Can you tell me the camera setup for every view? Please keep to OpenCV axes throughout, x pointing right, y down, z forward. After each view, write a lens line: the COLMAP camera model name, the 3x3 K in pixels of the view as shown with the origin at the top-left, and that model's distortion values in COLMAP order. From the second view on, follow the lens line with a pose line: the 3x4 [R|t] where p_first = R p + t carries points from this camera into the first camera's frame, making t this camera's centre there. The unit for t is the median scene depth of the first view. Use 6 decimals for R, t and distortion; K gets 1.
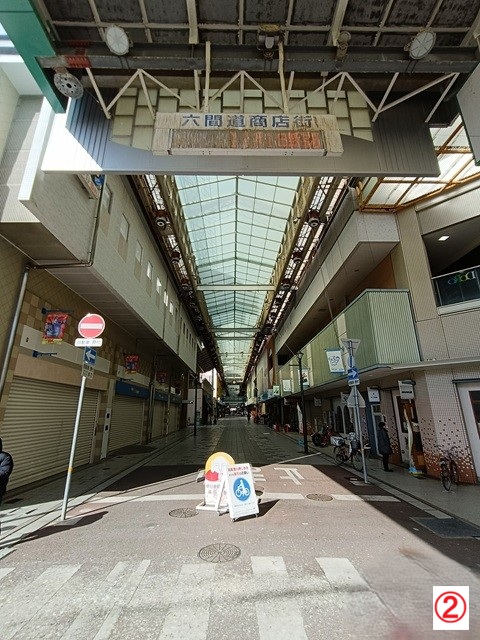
lens RADIAL K [[299.0, 0, 238.3], [0, 299.0, 318.0], [0, 0, 1]] dist [0.000299, 0.000123]
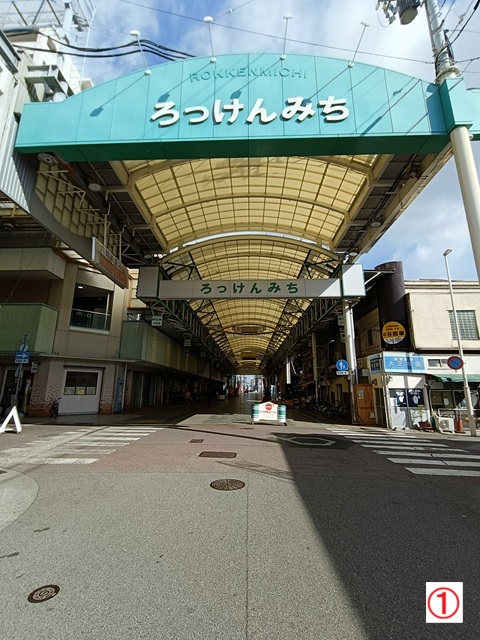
lens RADIAL K [[299.0, 0, 237.6], [0, 299.0, 319.3], [0, 0, 1]] dist [0.000299, 0.000123]
pose [[0.056295, 0.228873, 0.971827, -0.821881], [-0.304813, 0.930839, -0.201563, -0.011380], [-0.950747, -0.284879, 0.122165, -0.143573]]
